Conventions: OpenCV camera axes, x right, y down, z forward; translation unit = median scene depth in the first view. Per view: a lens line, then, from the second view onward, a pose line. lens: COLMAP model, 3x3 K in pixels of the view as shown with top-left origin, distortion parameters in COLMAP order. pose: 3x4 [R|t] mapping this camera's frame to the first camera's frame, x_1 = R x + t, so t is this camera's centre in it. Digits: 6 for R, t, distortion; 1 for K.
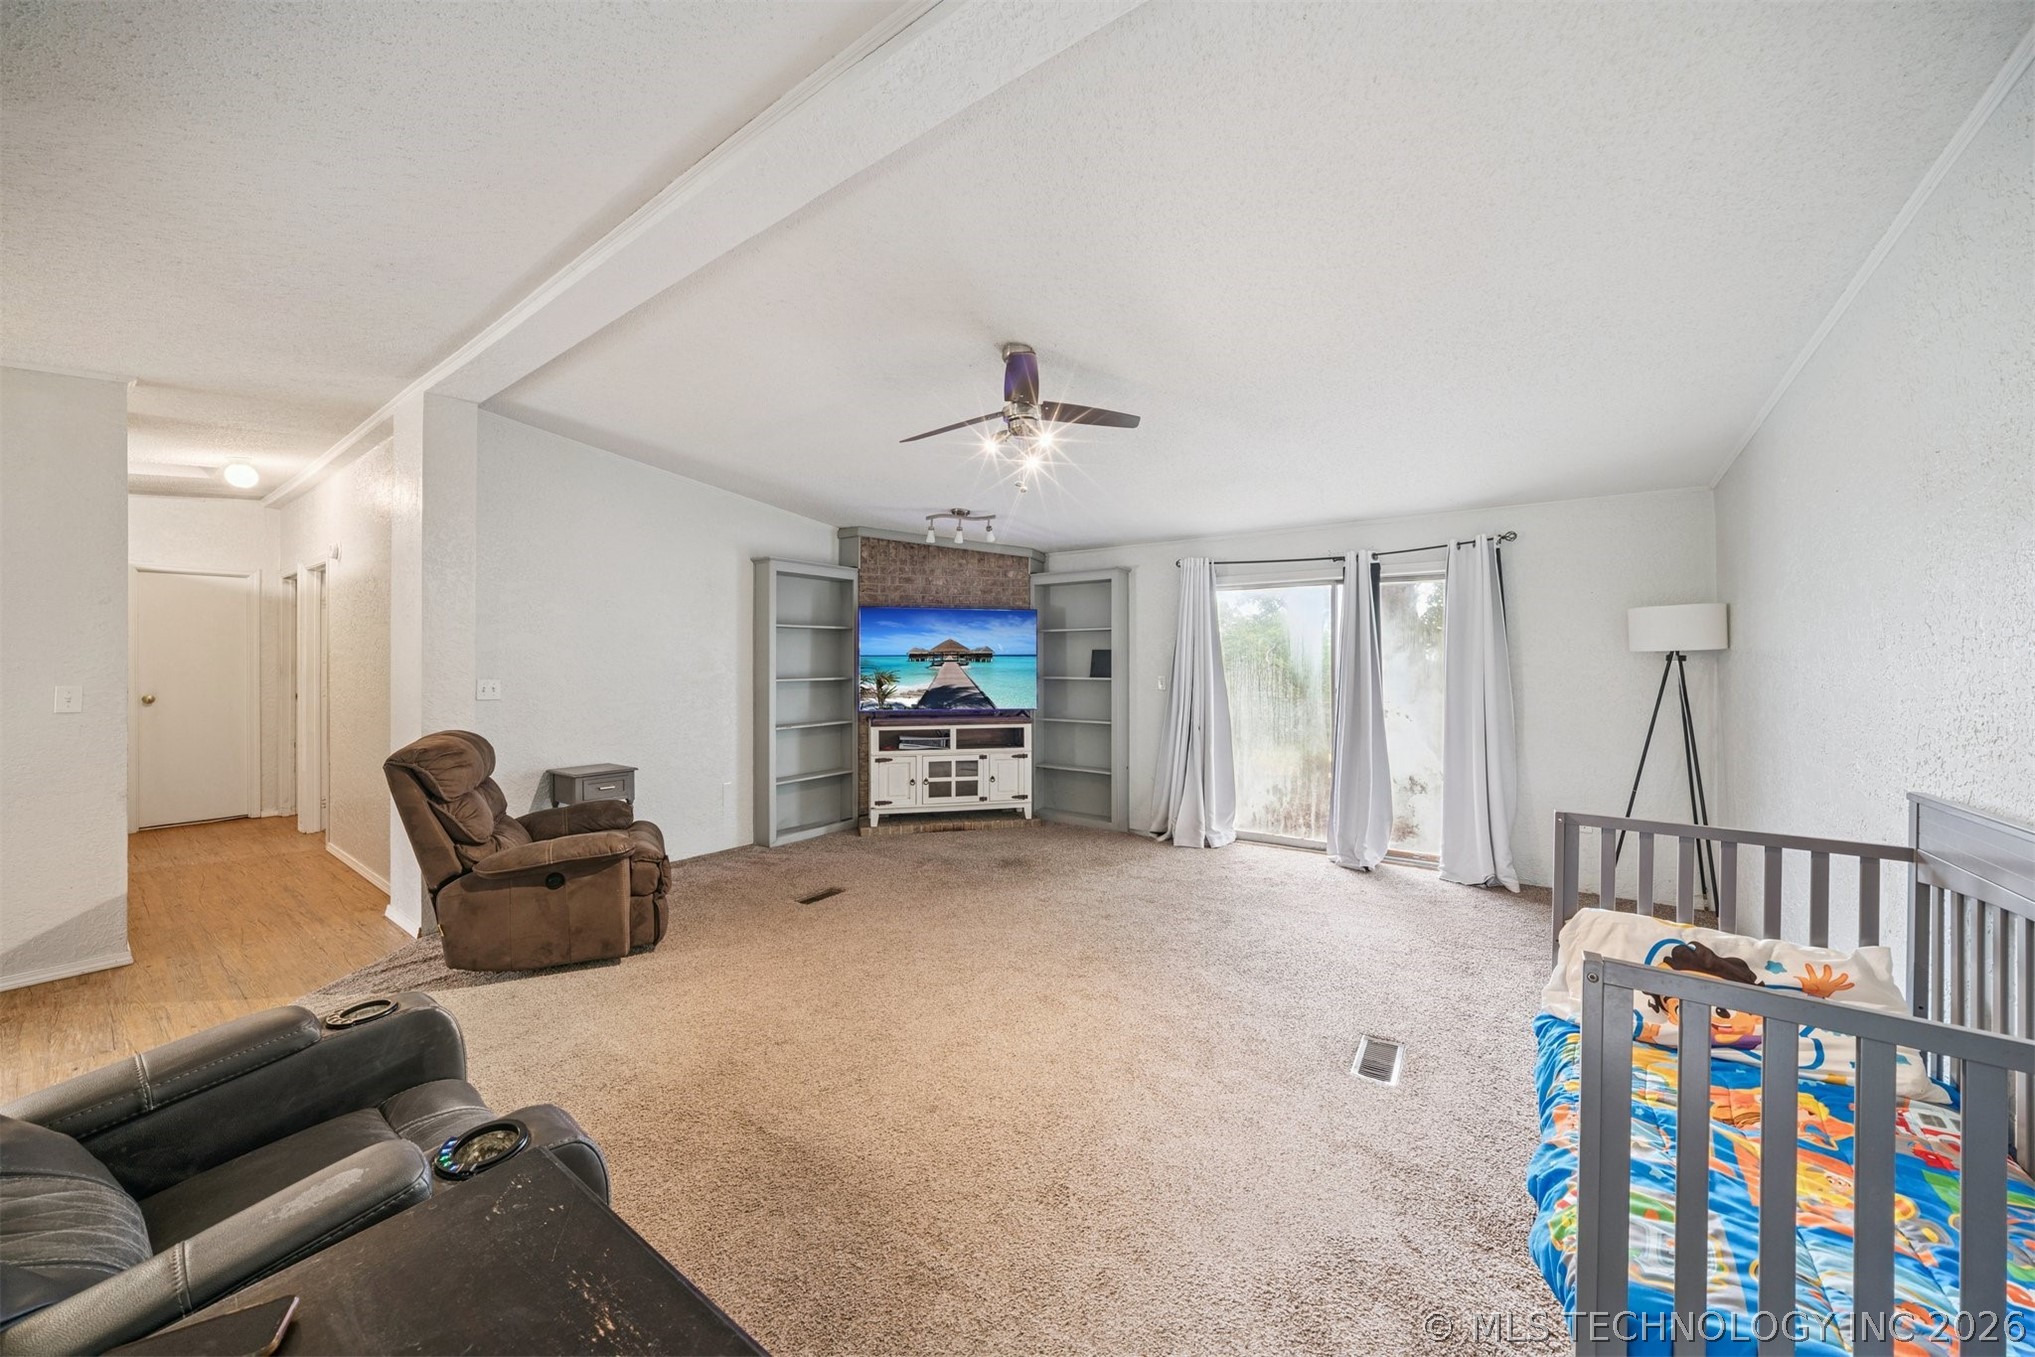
lens RADIAL K [[715.0, 0, 1001.3], [0, 715.0, 681.4], [0, 0, 1]] dist [-0.024391, 0.006791]
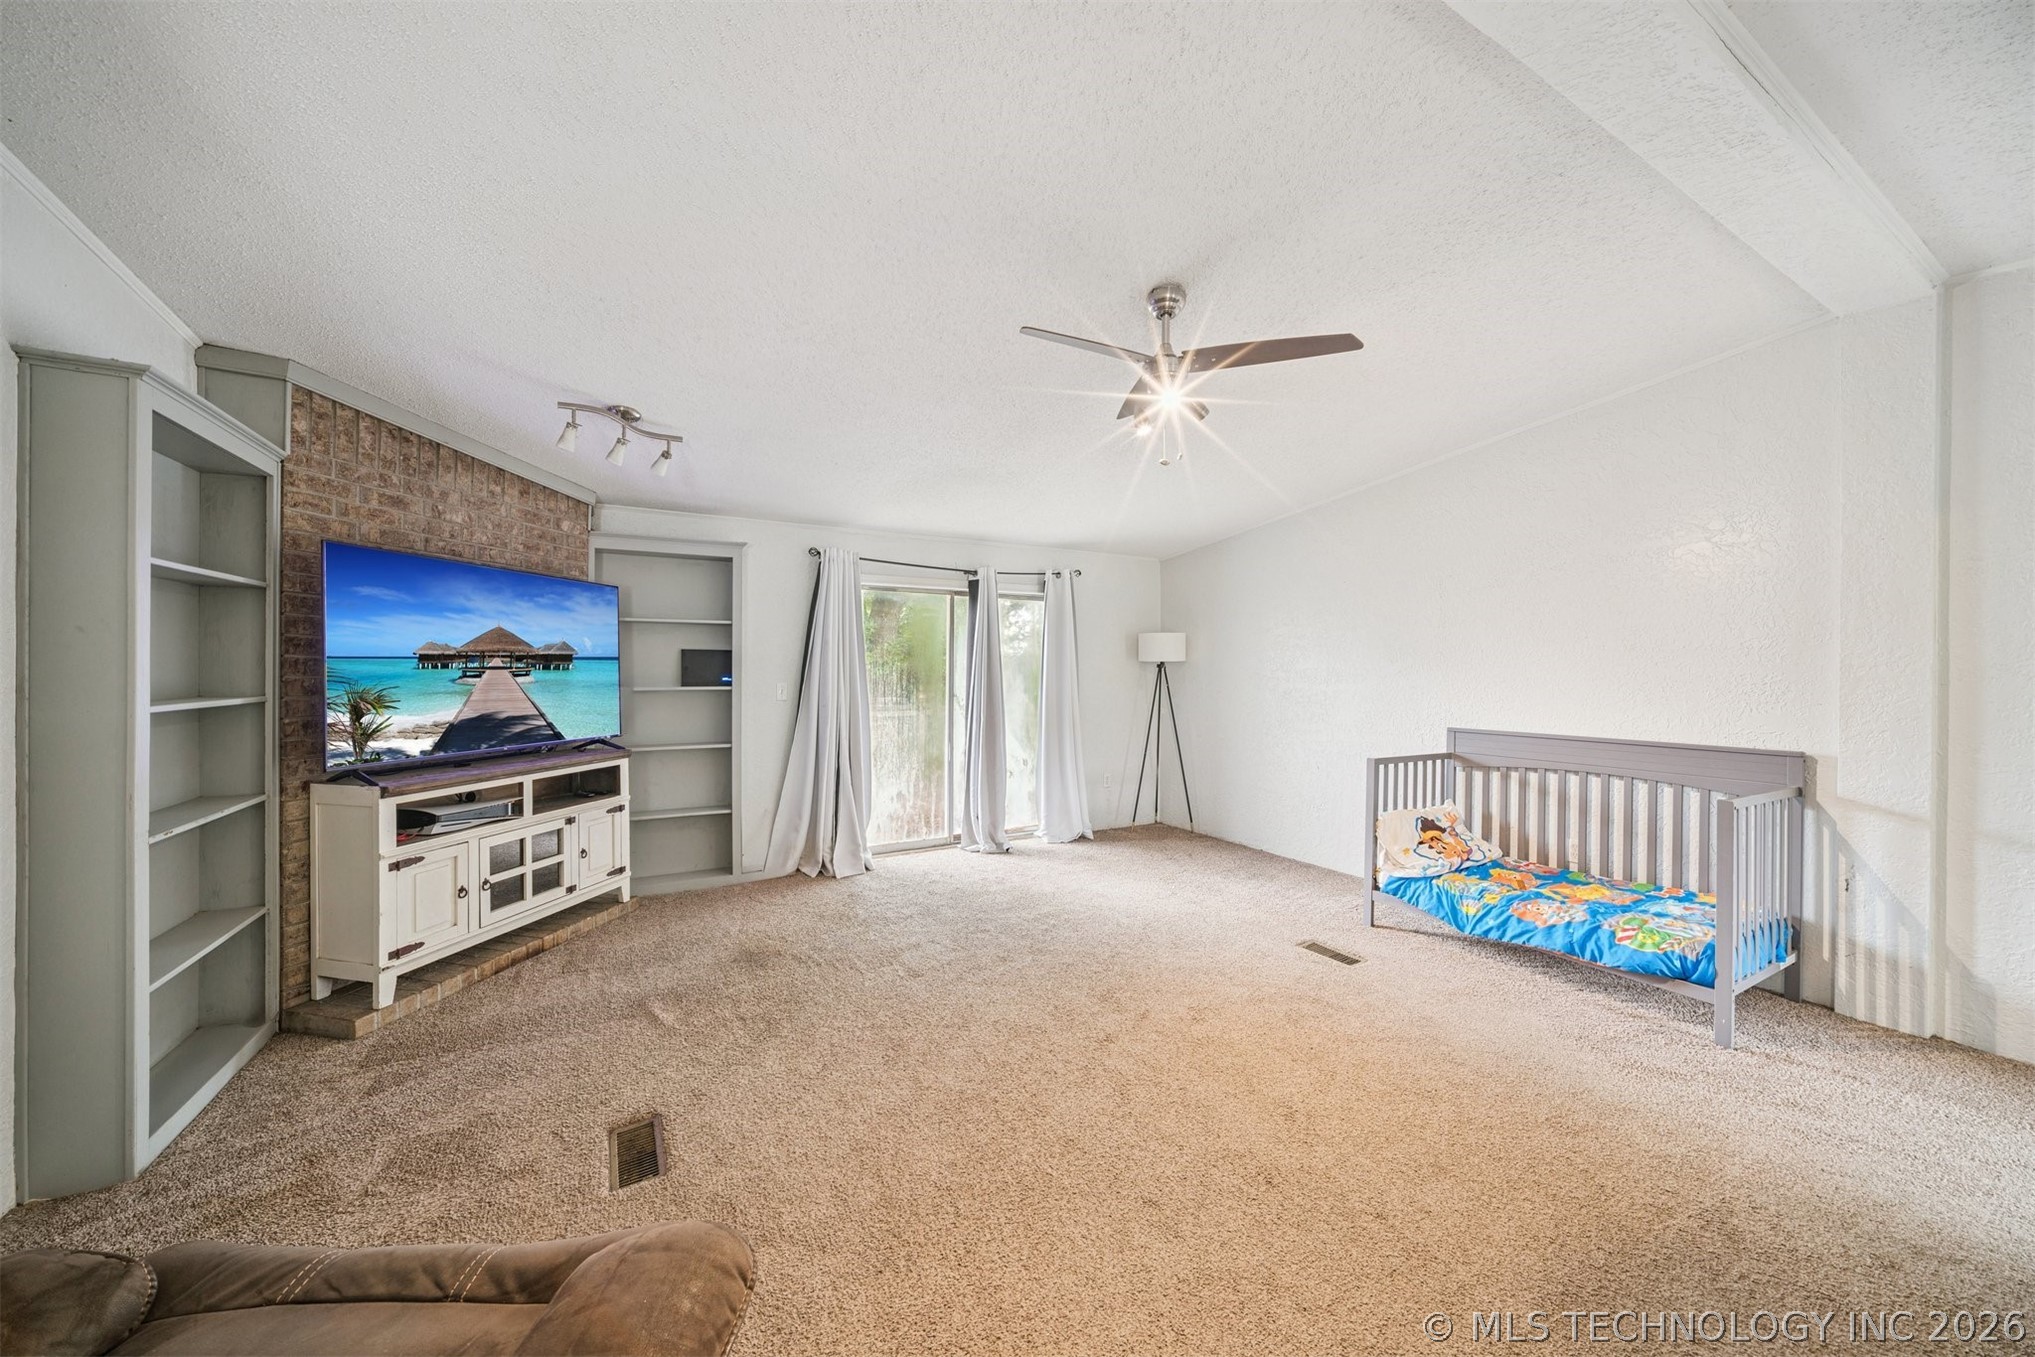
lens RADIAL K [[715.0, 0, 1001.3], [0, 715.0, 681.4], [0, 0, 1]] dist [-0.024391, 0.006791]
pose [[0.424720, -0.011120, 0.905257, -0.417153], [0.020206, 0.999792, 0.002801, -0.006930], [-0.905099, 0.017102, 0.424856, 0.413498]]
